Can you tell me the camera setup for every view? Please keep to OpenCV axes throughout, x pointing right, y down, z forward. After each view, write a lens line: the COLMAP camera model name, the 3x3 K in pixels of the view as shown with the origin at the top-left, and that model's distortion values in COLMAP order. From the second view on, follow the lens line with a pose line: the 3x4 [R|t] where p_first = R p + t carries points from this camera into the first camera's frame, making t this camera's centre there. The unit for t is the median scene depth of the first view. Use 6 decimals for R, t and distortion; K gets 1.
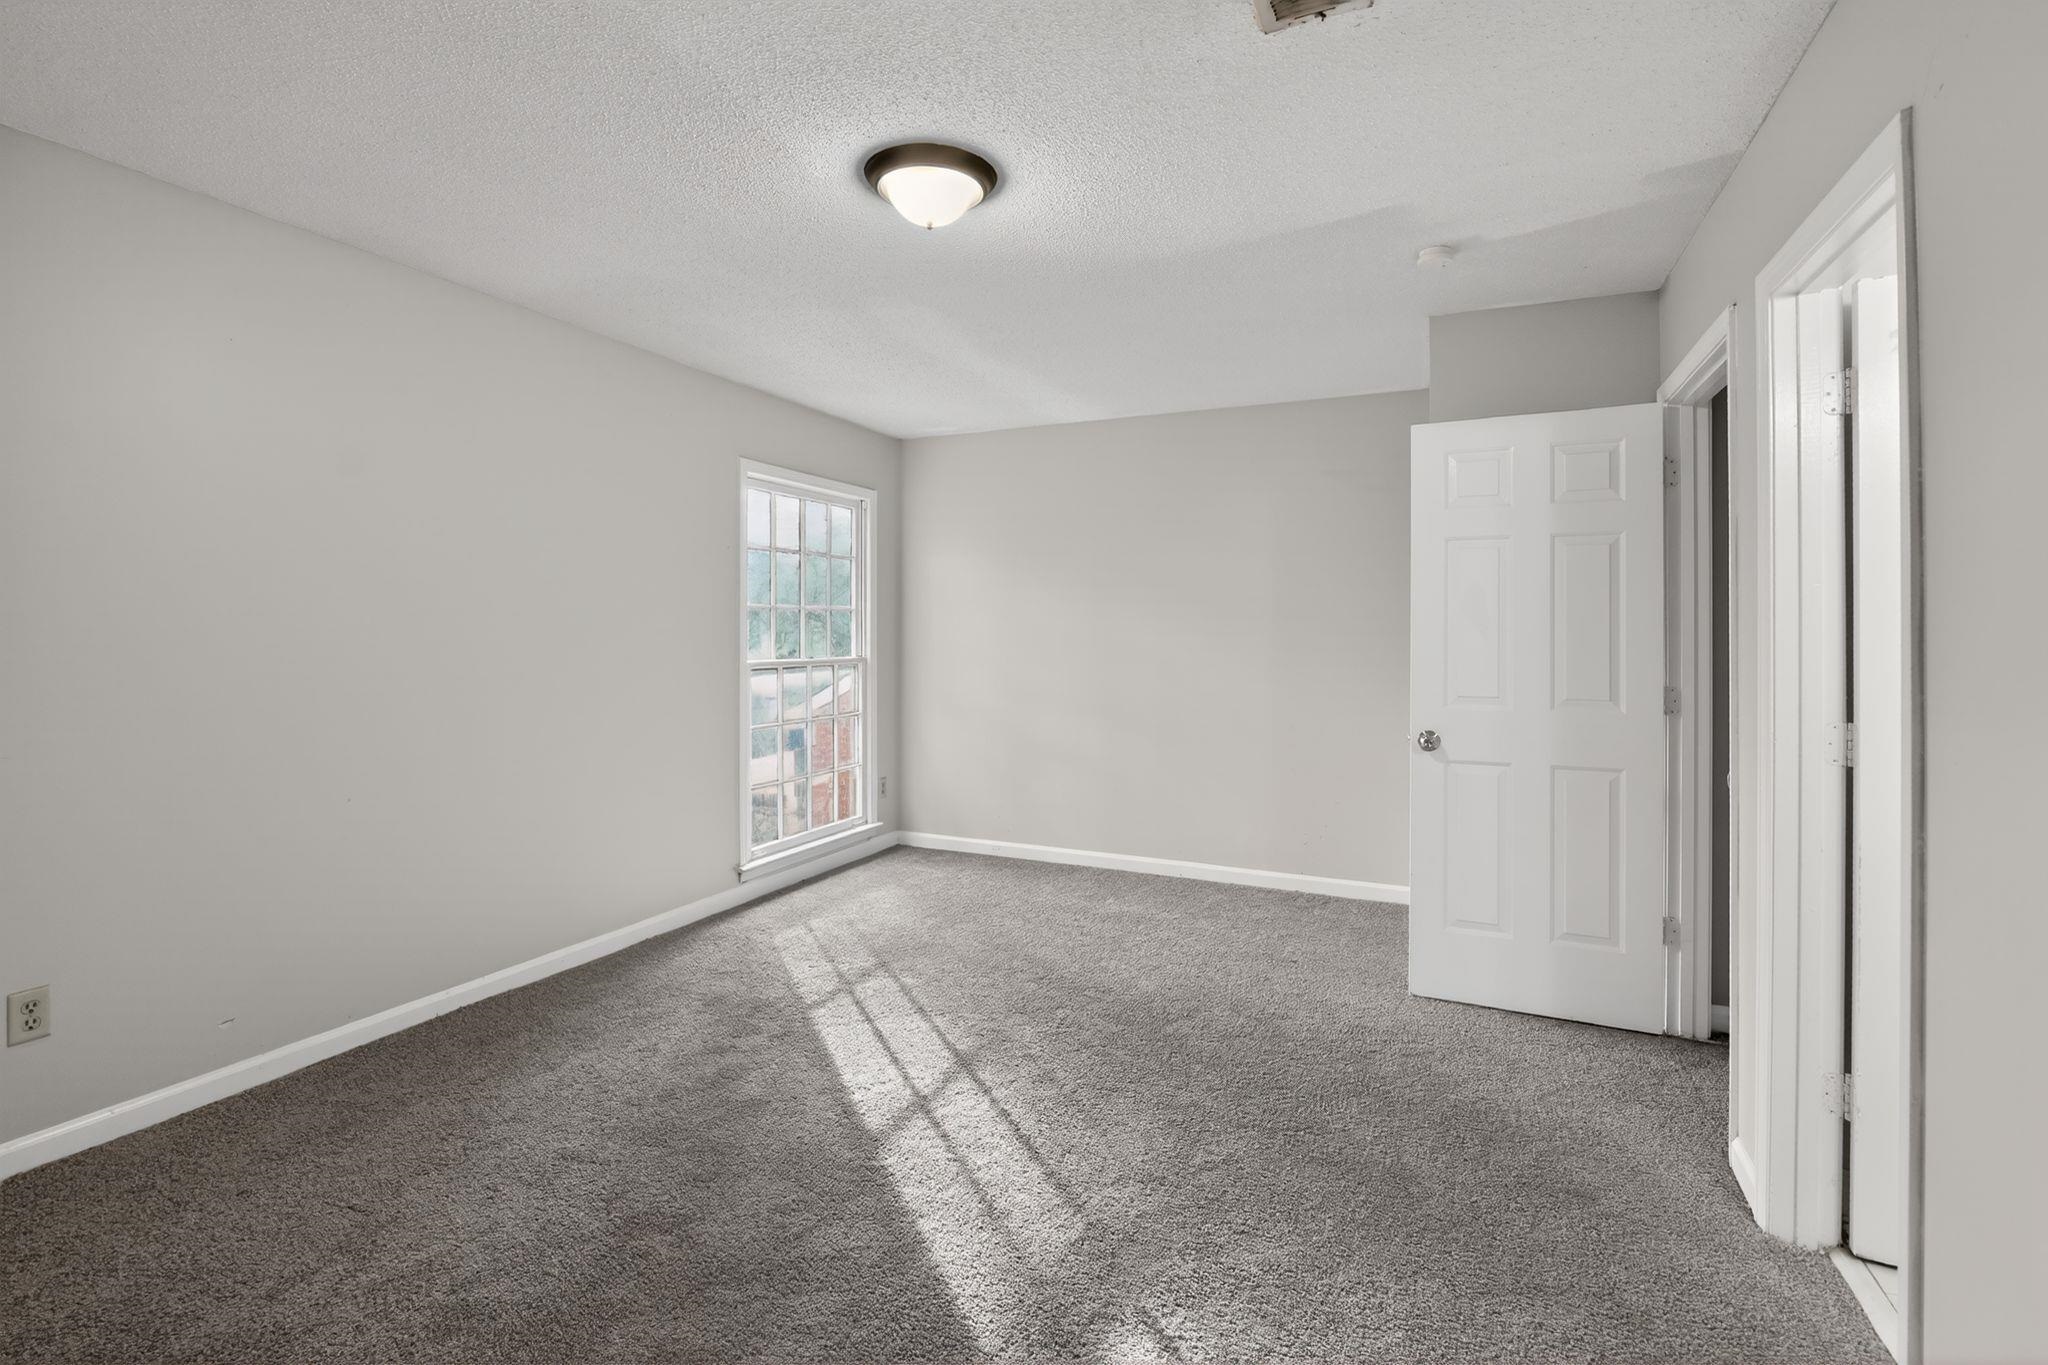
lens RADIAL K [[930.5, 0, 1020.3], [0, 930.5, 649.7], [0, 0, 1]] dist [-0.003827, -0.000103]
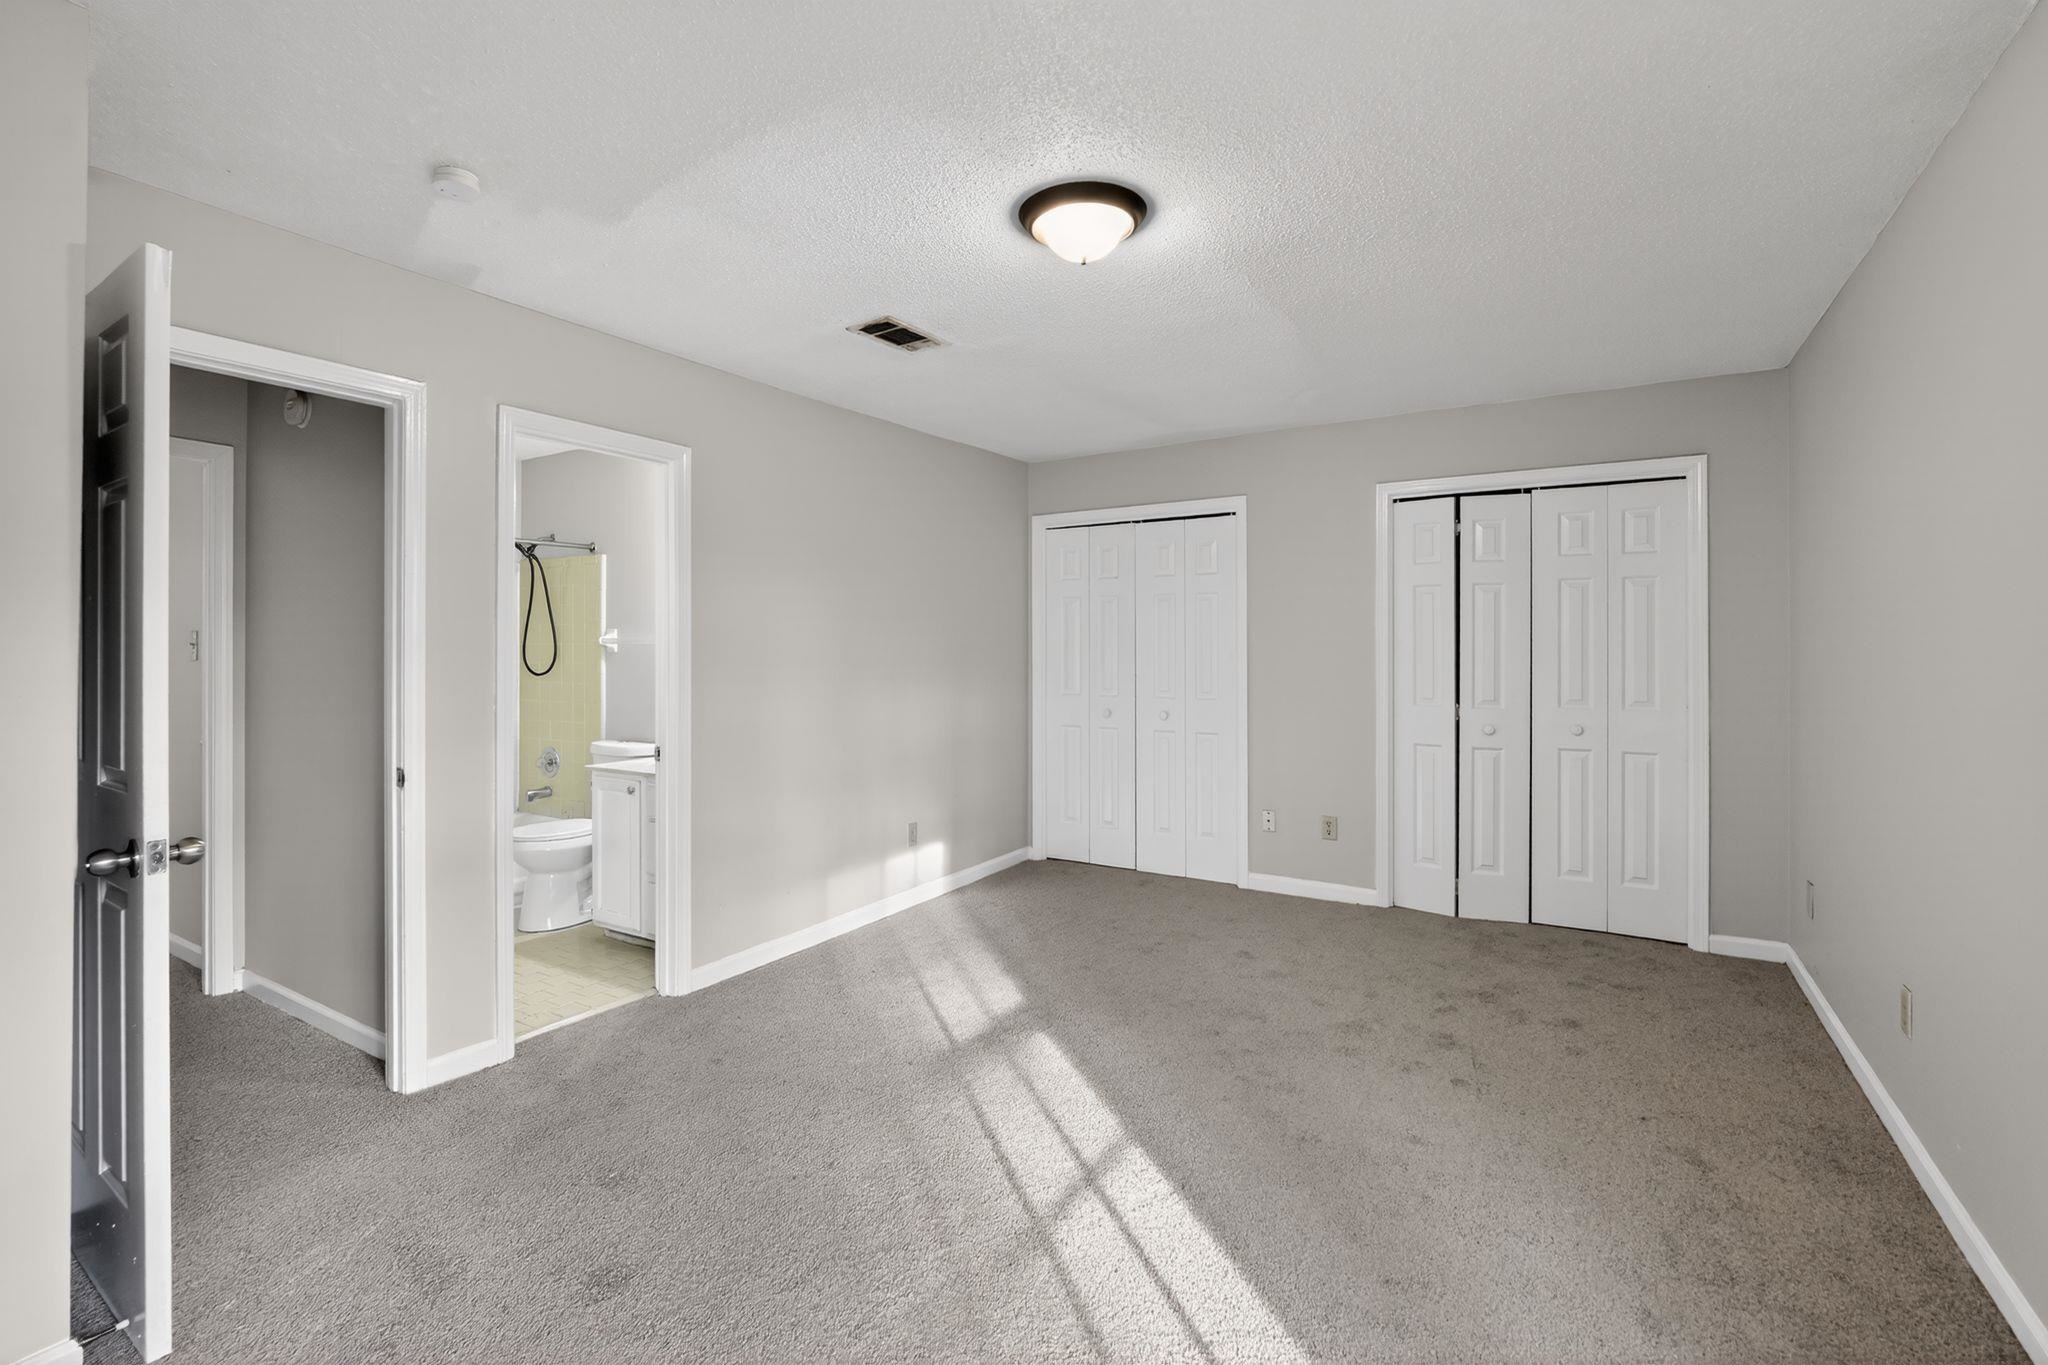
lens RADIAL K [[930.5, 0, 1020.3], [0, 930.5, 649.7], [0, 0, 1]] dist [-0.003827, -0.000103]
pose [[-0.992998, -0.003139, 0.118087, -0.134553], [-0.002035, 0.999953, 0.009465, -0.028219], [-0.118111, 0.009159, -0.992958, 1.783575]]
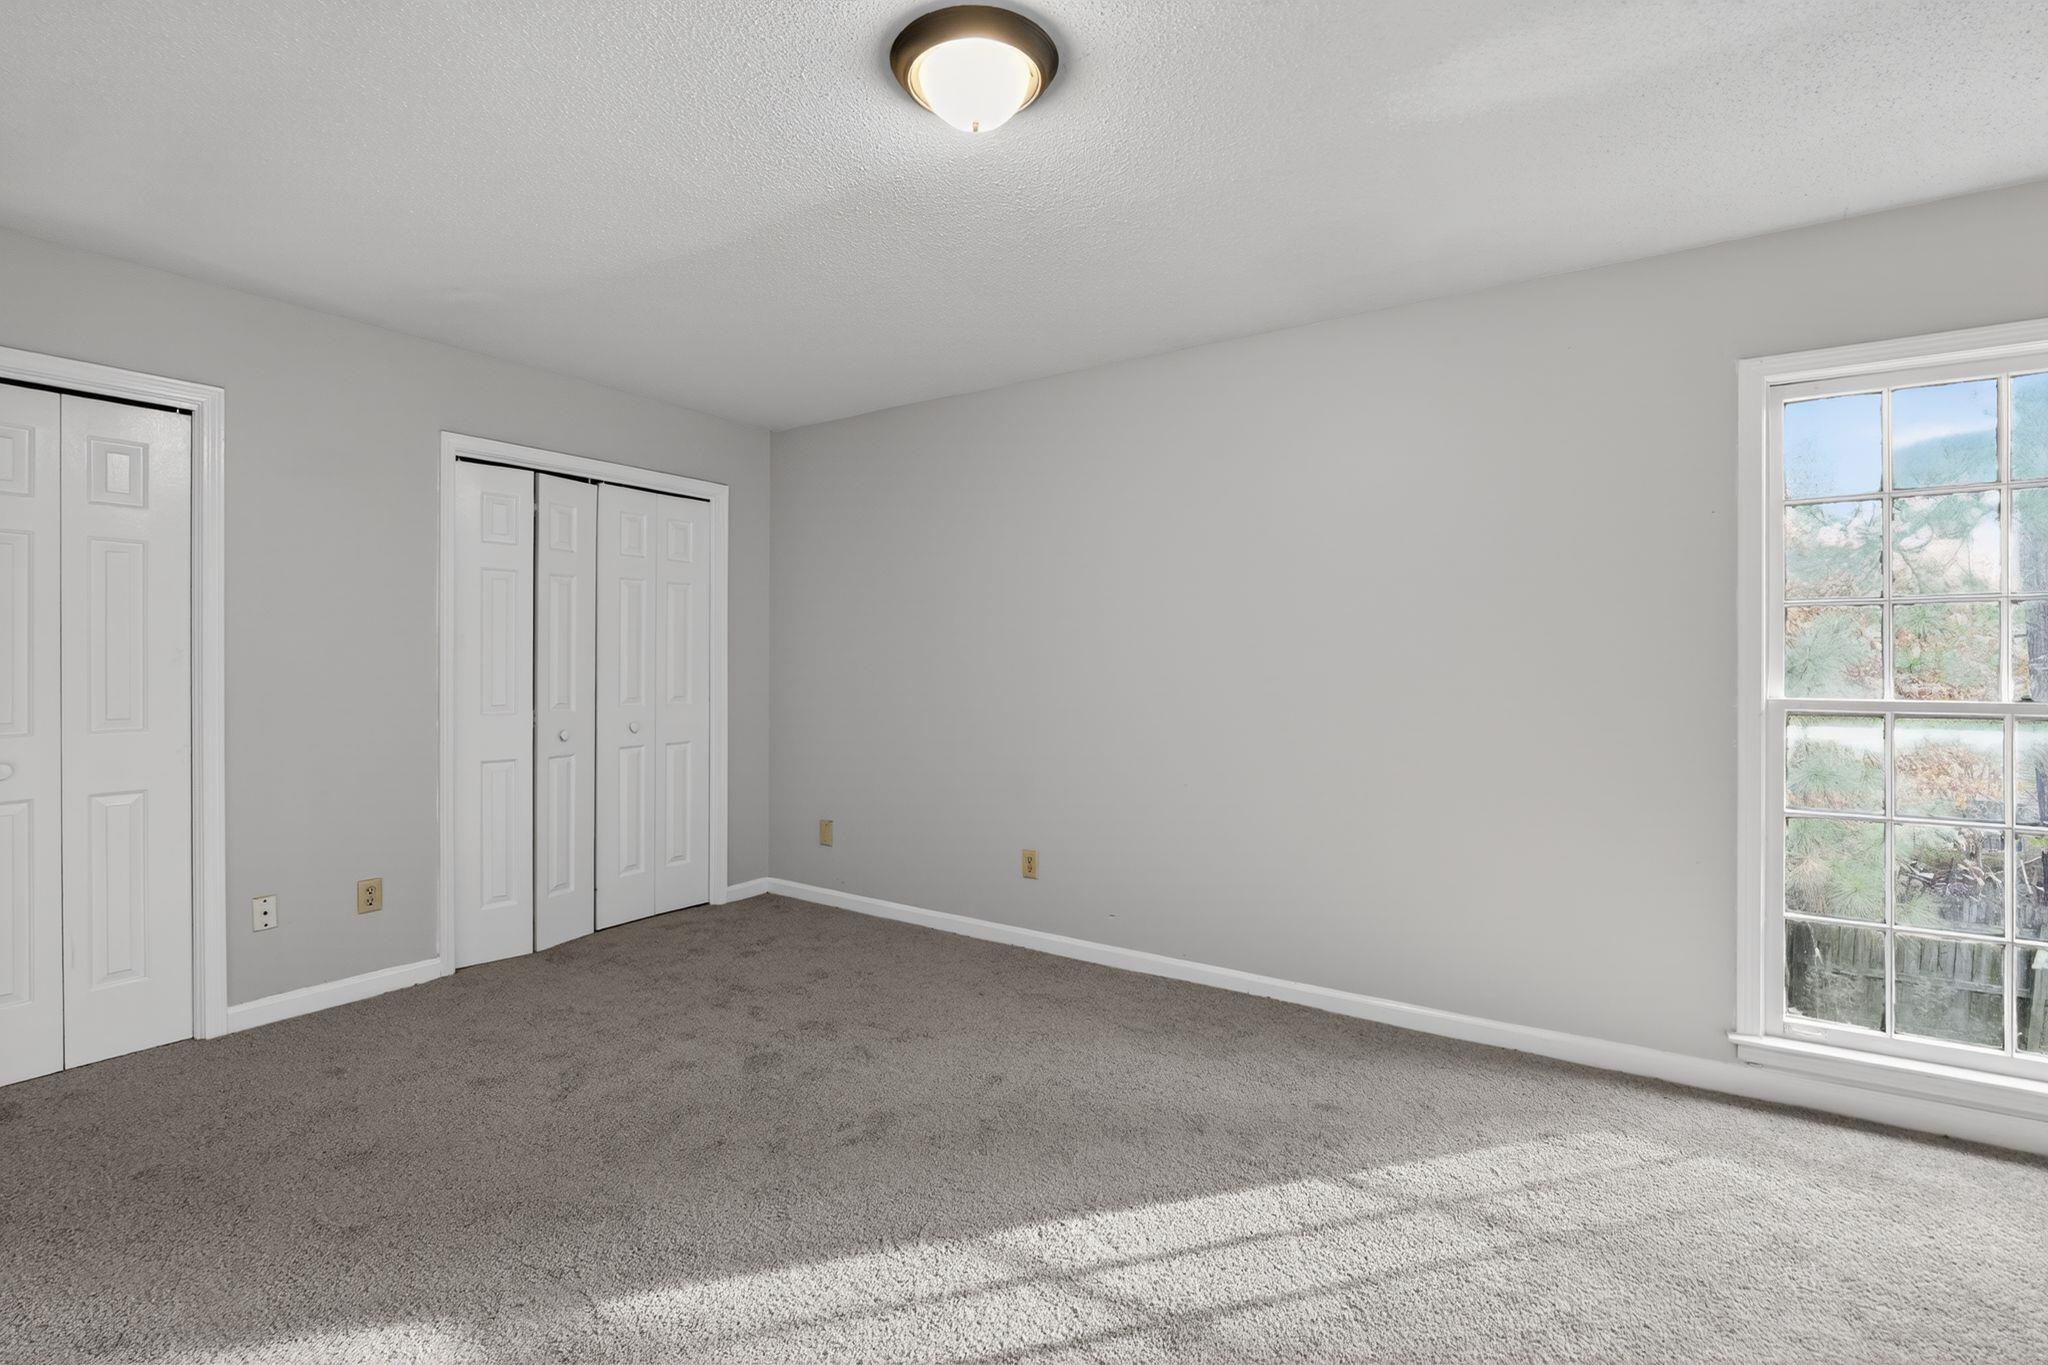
lens RADIAL K [[913.8, 0, 1024.0], [0, 913.8, 682.5], [0, 0, 1]] dist [0.000822, -0.012014]
pose [[-0.147802, 0.020714, -0.988800, 0.576376], [-0.016468, 0.999590, 0.023402, -0.005906], [0.988880, 0.019743, -0.147400, 1.012646]]
